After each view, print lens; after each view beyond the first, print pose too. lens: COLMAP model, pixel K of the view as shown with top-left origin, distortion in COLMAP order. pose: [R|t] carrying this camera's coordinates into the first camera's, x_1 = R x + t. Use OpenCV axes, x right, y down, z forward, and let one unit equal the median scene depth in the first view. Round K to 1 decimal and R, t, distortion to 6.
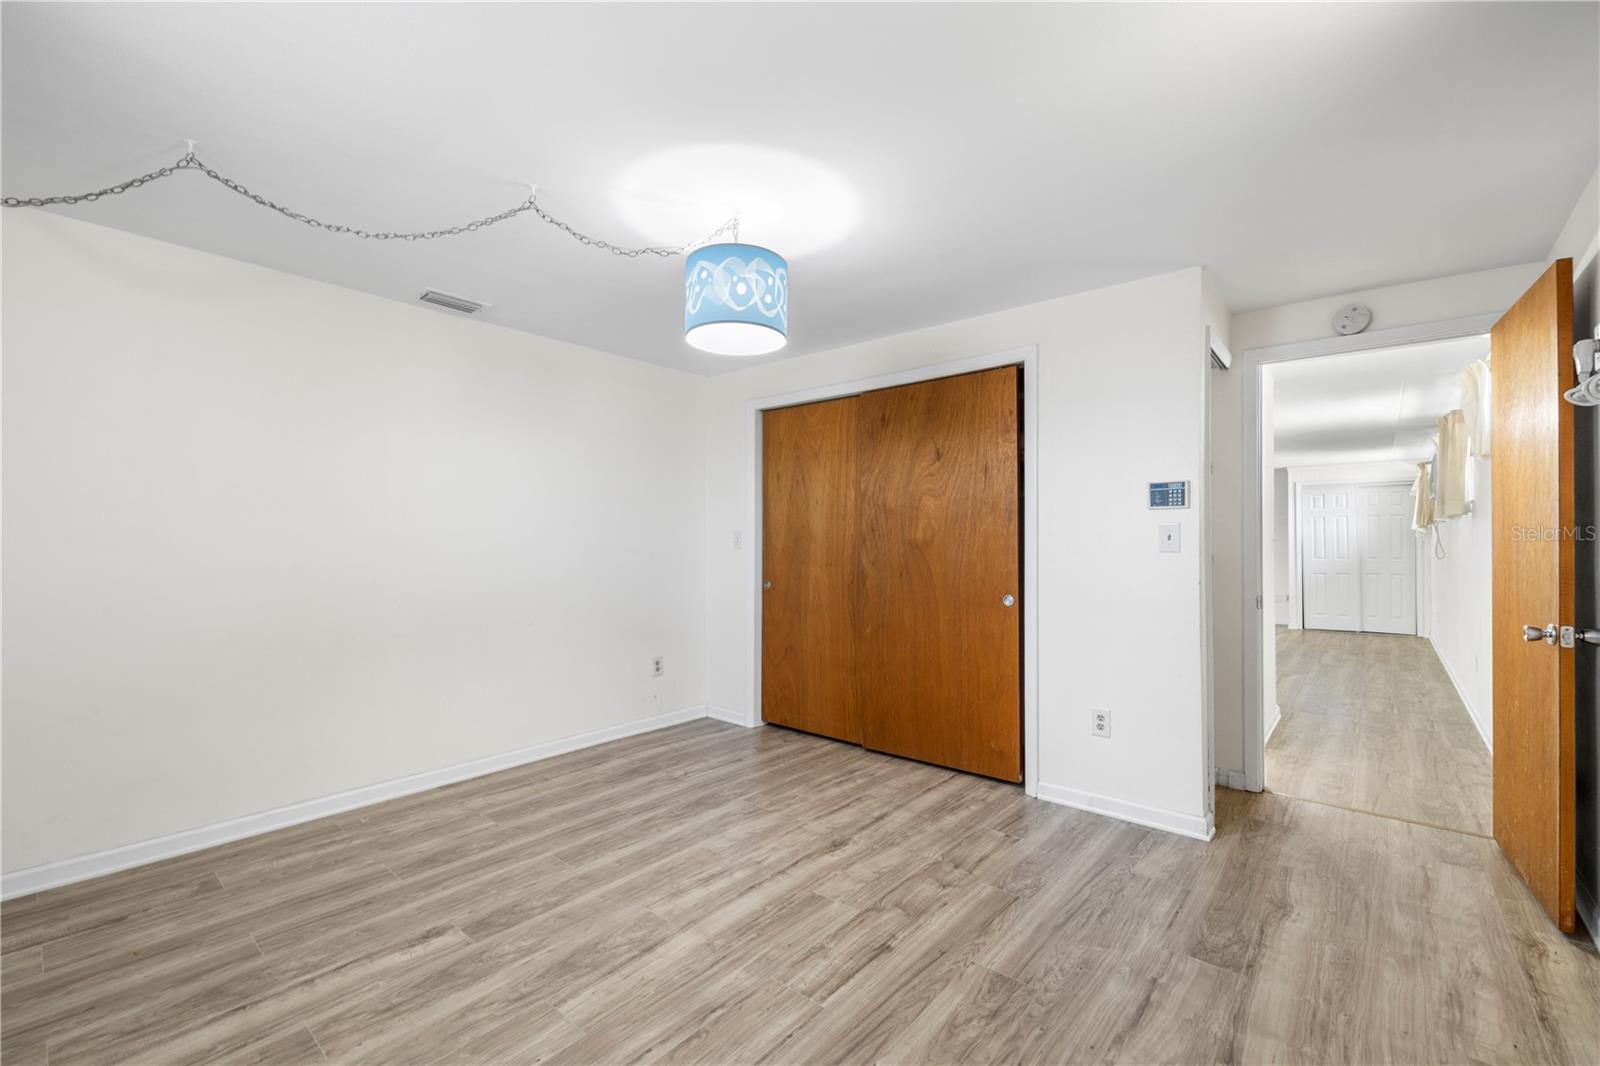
lens RADIAL K [[673.8, 0, 800.0], [0, 673.8, 533.0], [0, 0, 1]] dist [-0.000591, -0.000096]
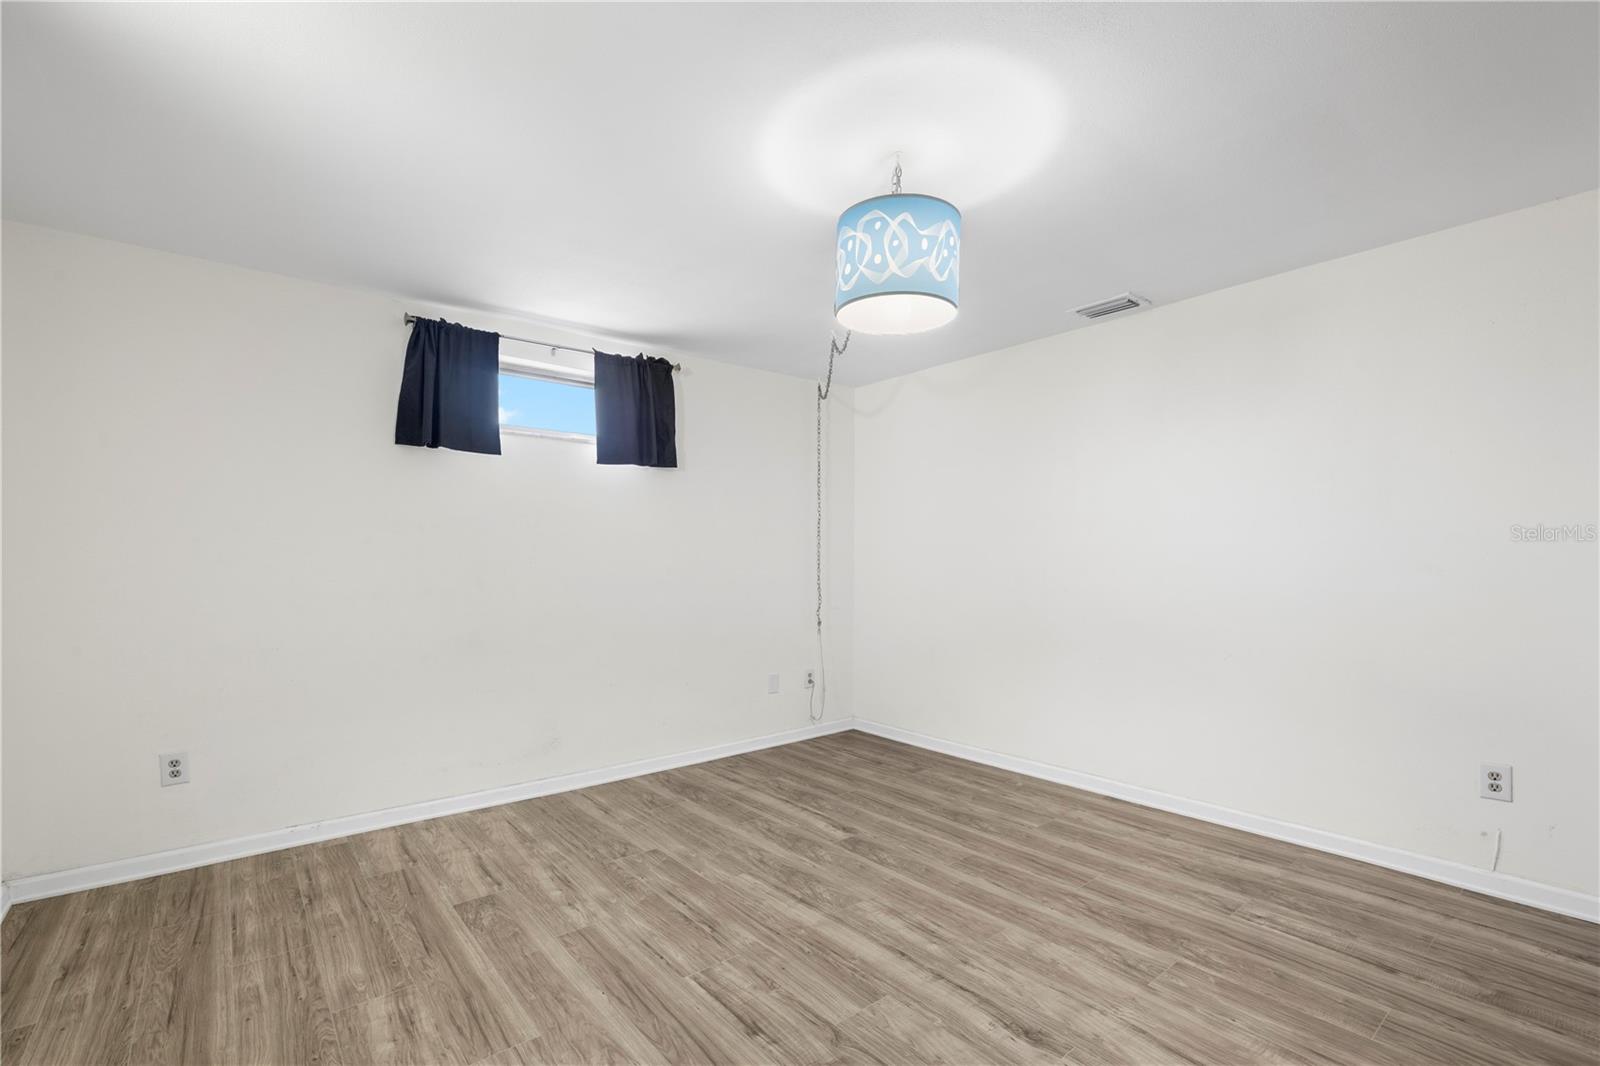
lens RADIAL K [[710.3, 0, 799.0], [0, 710.3, 597.2], [0, 0, 1]] dist [-0.001150, -0.000075]
pose [[-0.176605, 0.052903, -0.982859, 0.775544], [0.017564, 0.998565, 0.050593, 0.019775], [0.984125, -0.008328, -0.177280, 0.975538]]
